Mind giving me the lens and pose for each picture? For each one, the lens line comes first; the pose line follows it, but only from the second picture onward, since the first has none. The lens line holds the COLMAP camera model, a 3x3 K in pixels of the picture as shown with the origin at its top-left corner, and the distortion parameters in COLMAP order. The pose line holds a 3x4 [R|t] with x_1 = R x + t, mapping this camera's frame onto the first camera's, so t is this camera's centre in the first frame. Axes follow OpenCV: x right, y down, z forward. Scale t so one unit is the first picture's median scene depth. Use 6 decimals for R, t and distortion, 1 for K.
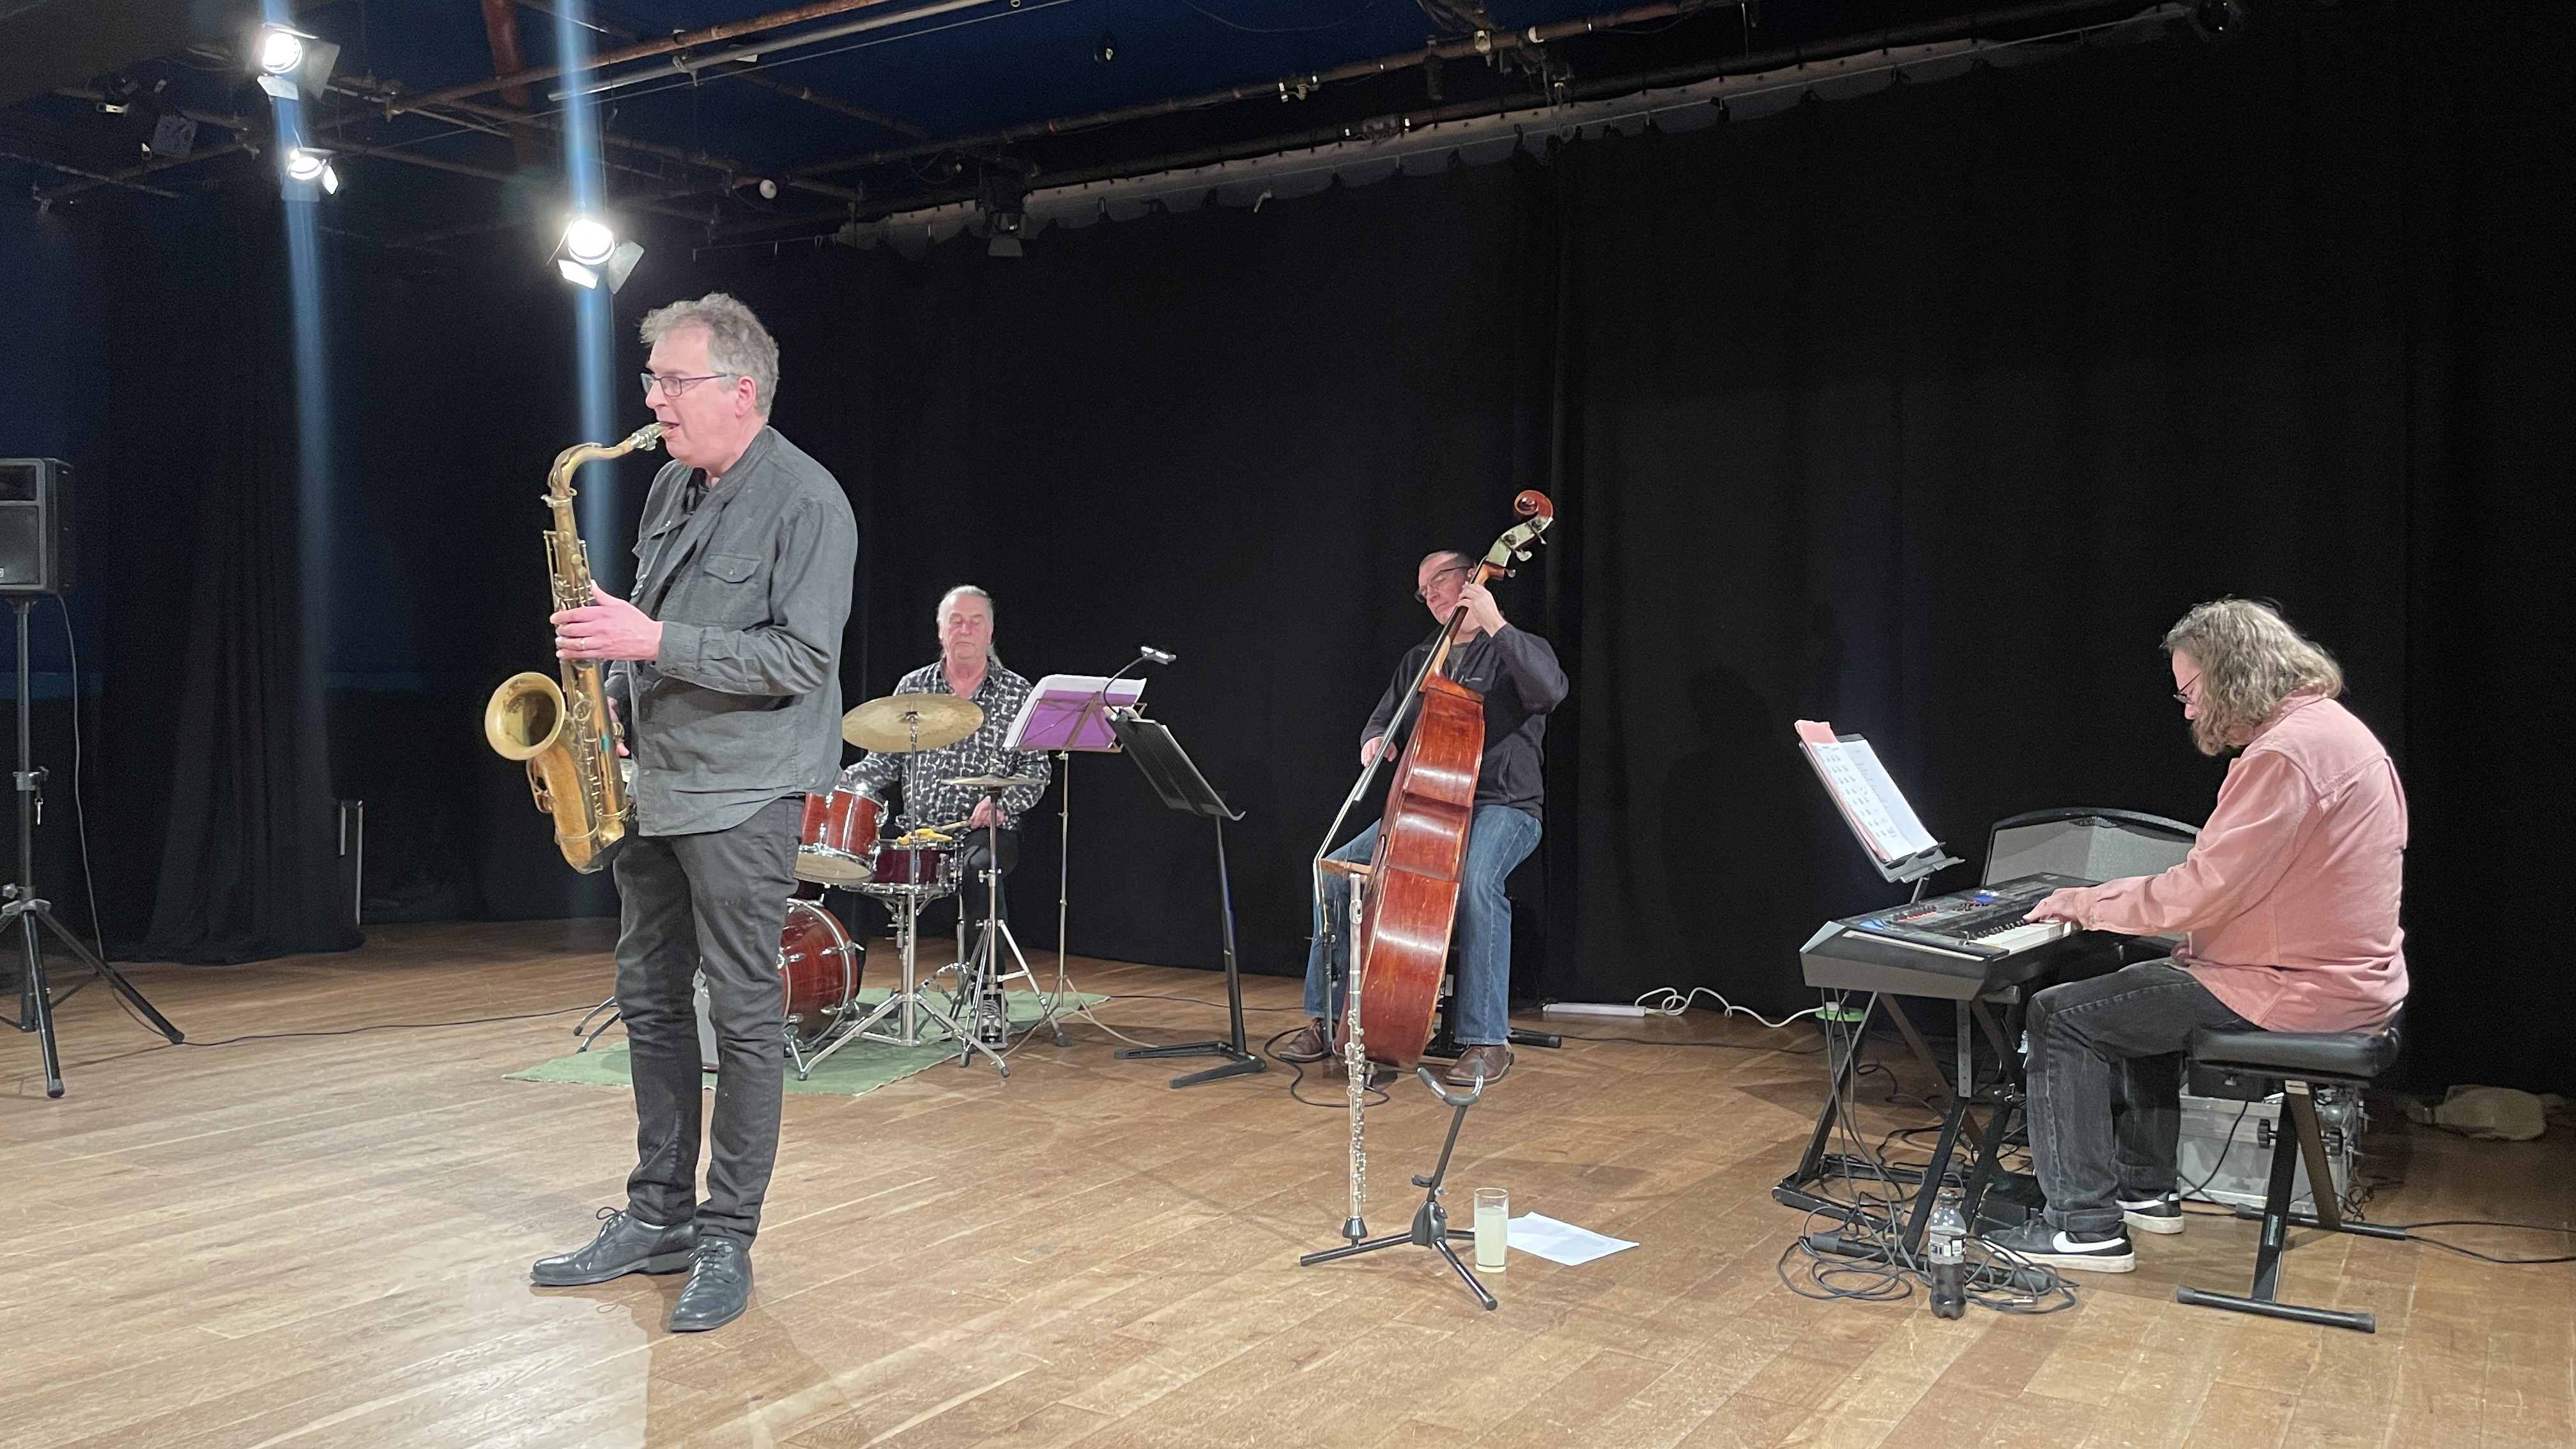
lens RADIAL K [[1940.3, 0, 1289.6], [0, 1940.3, 677.6], [0, 0, 1]] dist [0.065108, -0.099850]
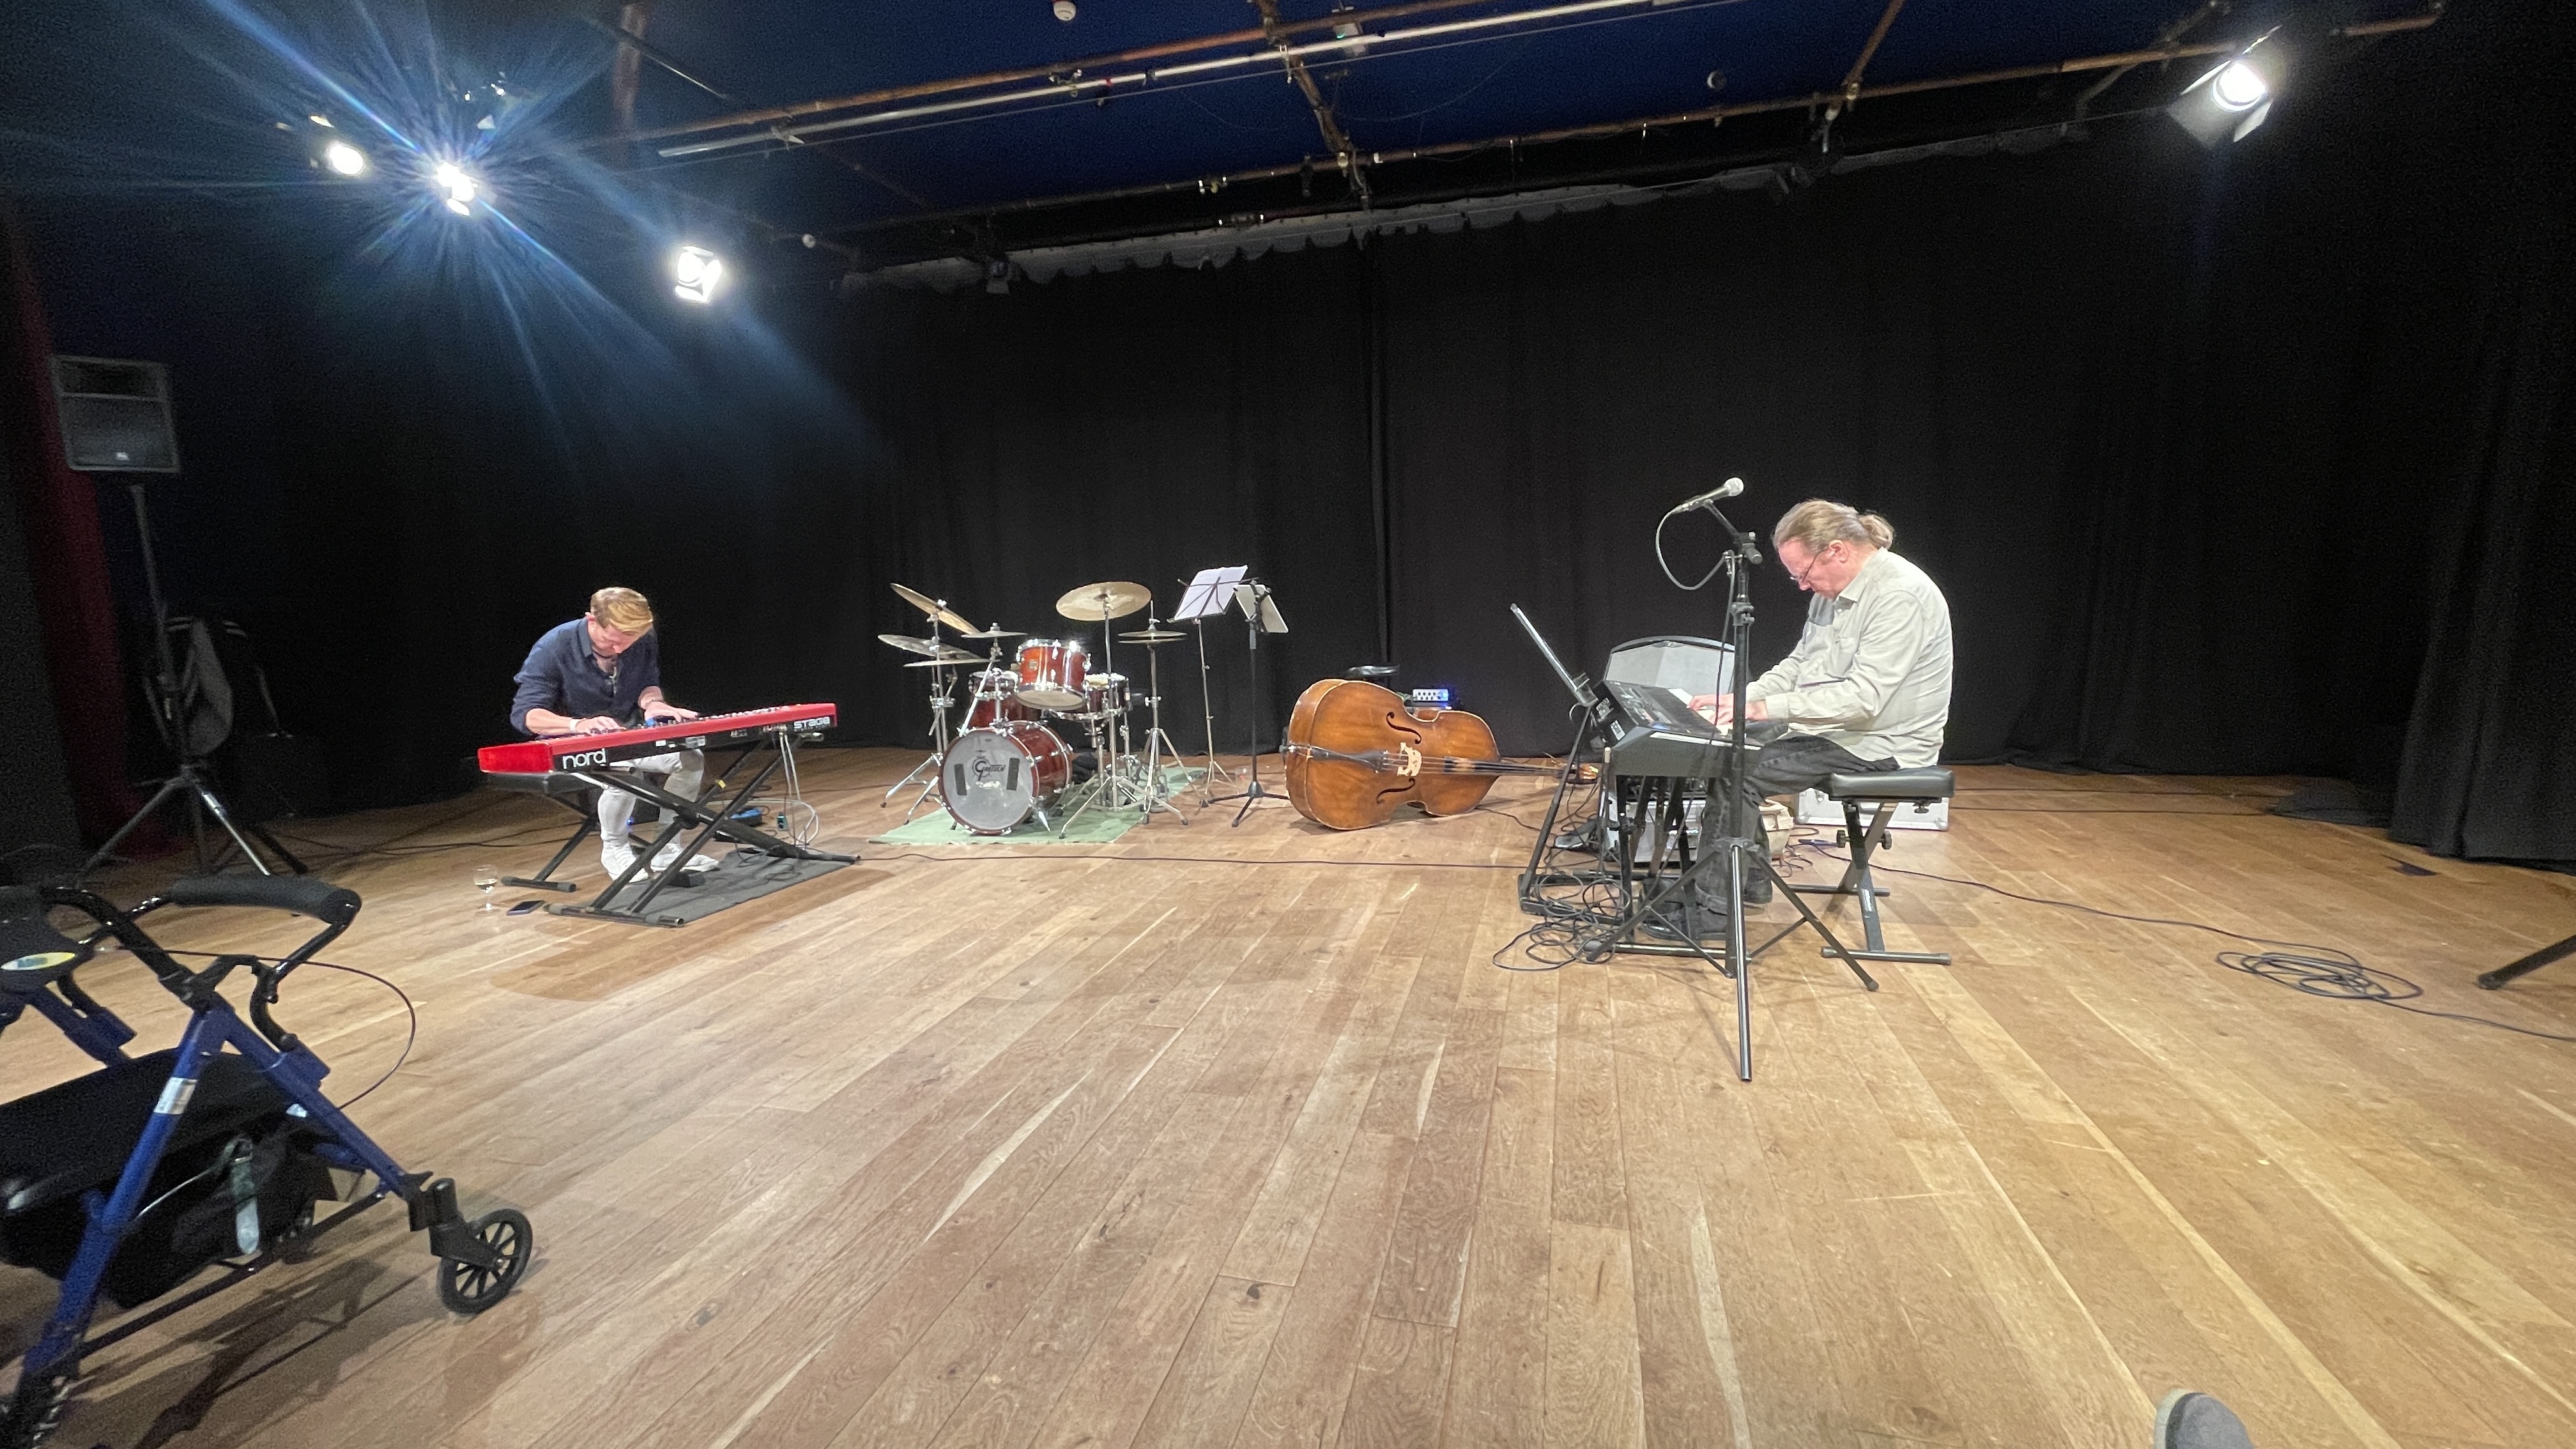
lens RADIAL K [[1033.5, 0, 1288.0], [0, 1033.5, 724.5], [0, 0, 1]] dist [-0.013709, 0.000553]
pose [[0.956847, -0.064786, 0.283278, -0.185701], [0.025418, 0.989754, 0.140504, 0.006576], [-0.289478, -0.127241, 0.948690, 0.148079]]
